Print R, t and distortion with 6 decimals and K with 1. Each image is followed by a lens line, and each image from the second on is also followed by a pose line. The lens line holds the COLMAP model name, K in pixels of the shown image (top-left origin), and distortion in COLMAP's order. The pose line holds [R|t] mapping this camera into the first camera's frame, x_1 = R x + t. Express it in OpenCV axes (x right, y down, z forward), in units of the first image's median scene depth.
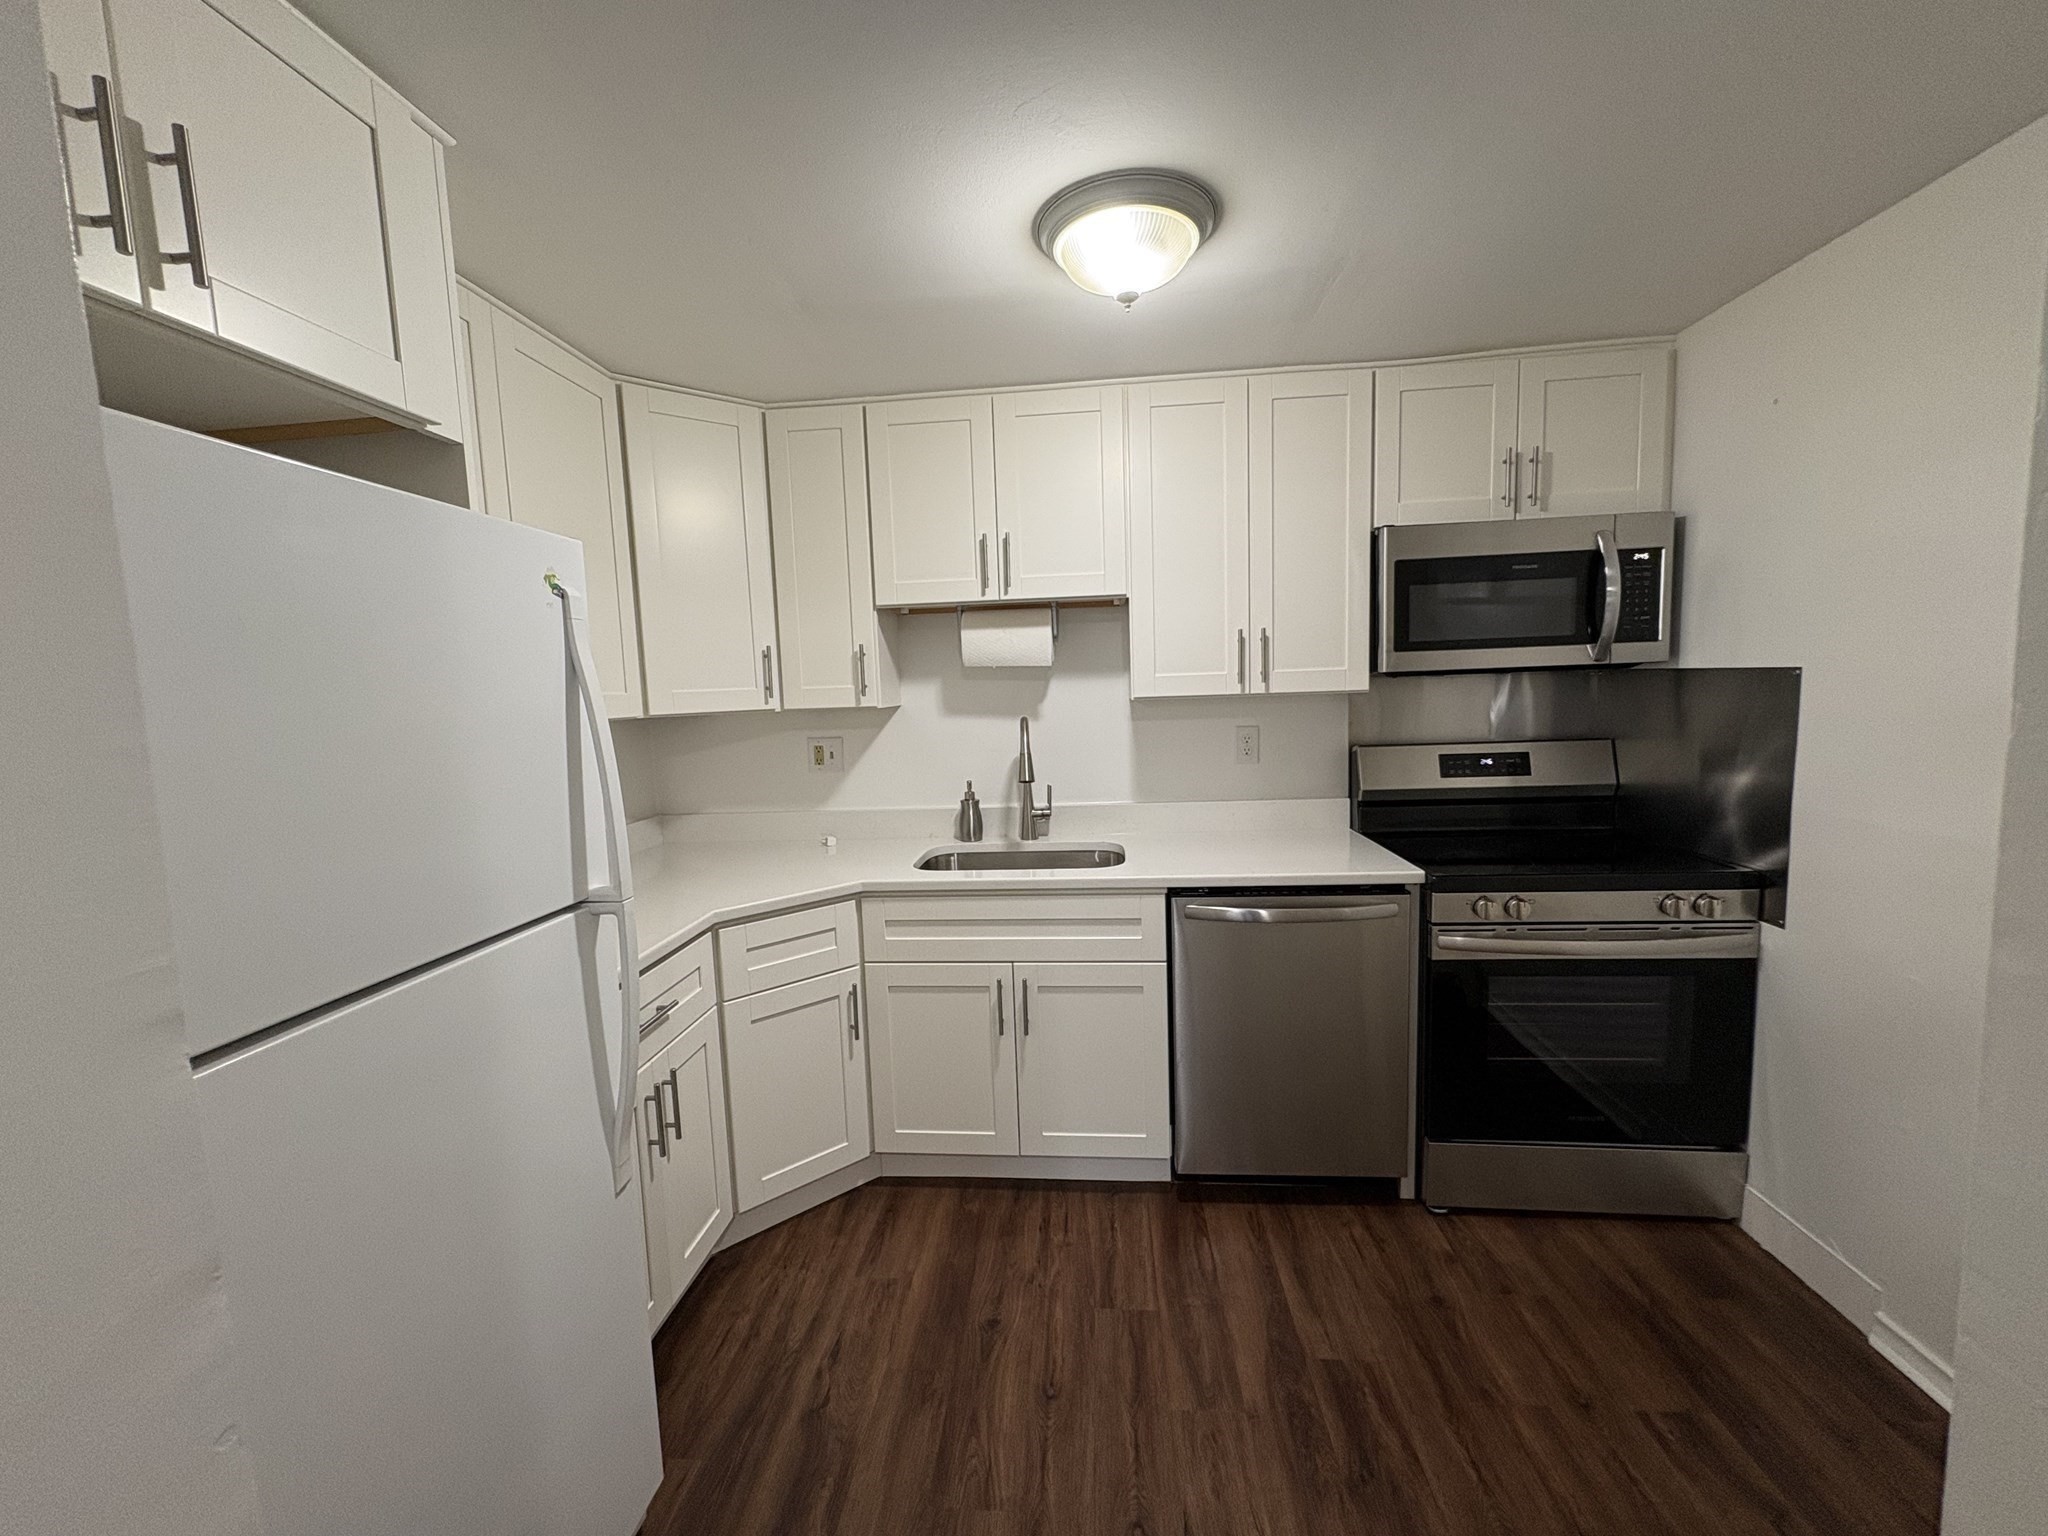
lens RADIAL K [[821.0, 0, 1026.0], [0, 821.0, 767.6], [0, 0, 1]] dist [0.001717, 0.000296]
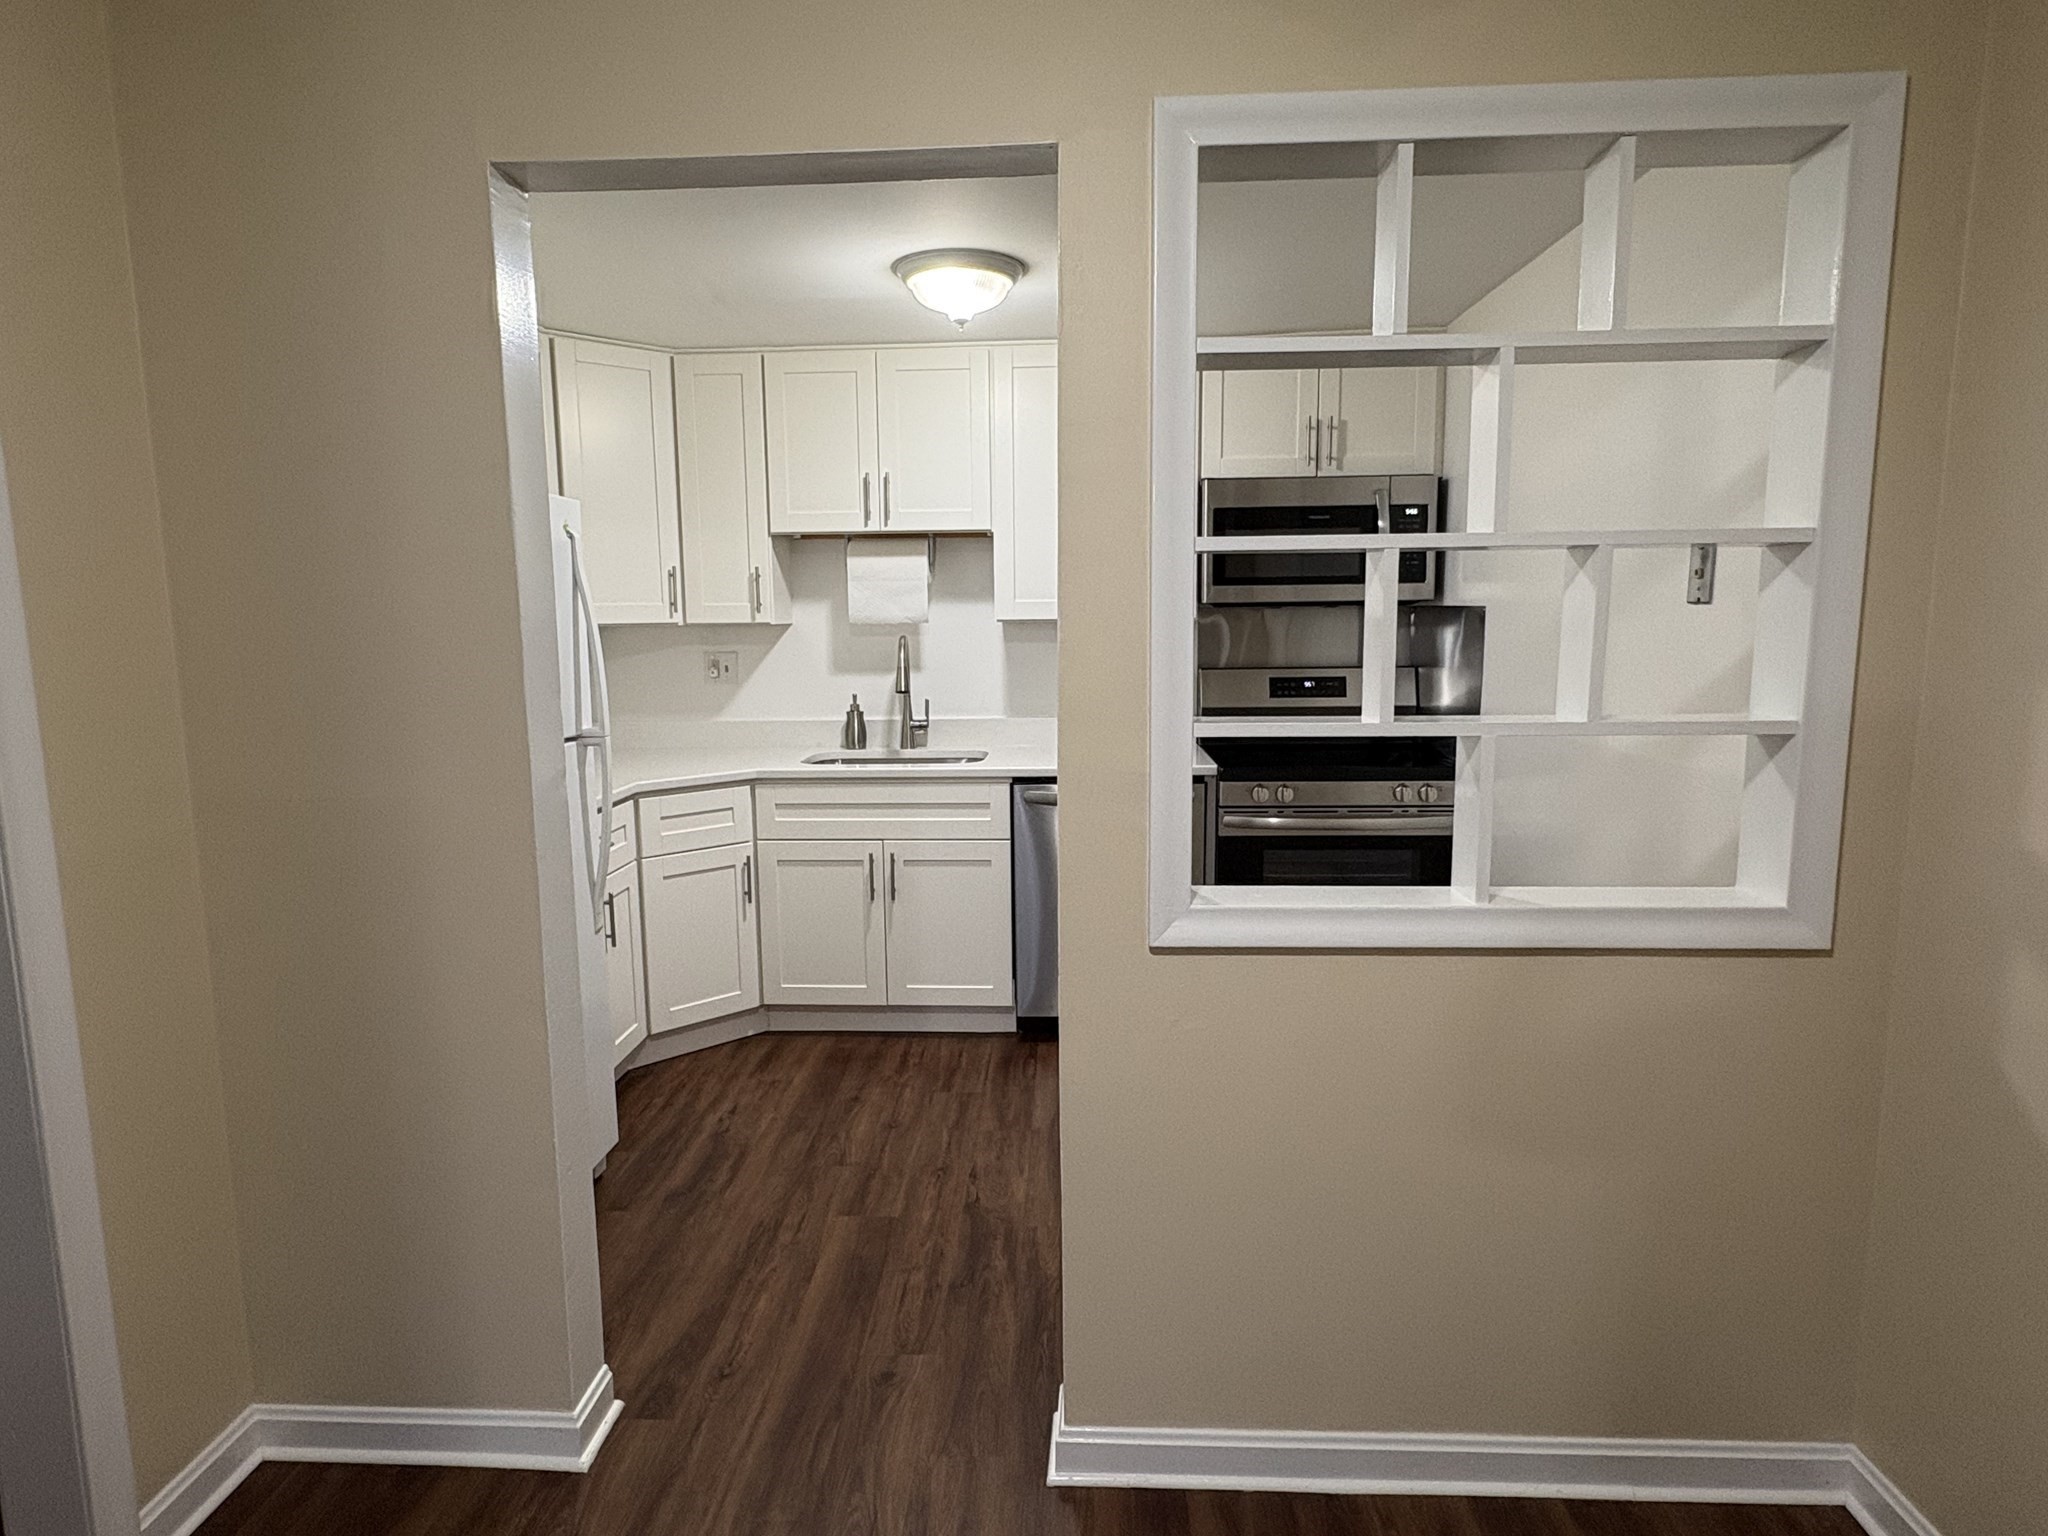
lens RADIAL K [[1149.6, 0, 1018.7], [0, 1149.6, 767.4], [0, 0, 1]] dist [0.003636, -0.001101]
pose [[0.999032, 0.019126, 0.039603, 0.112498], [-0.020331, 0.999336, 0.030246, 0.078130], [-0.038998, -0.031022, 0.998758, -0.667306]]
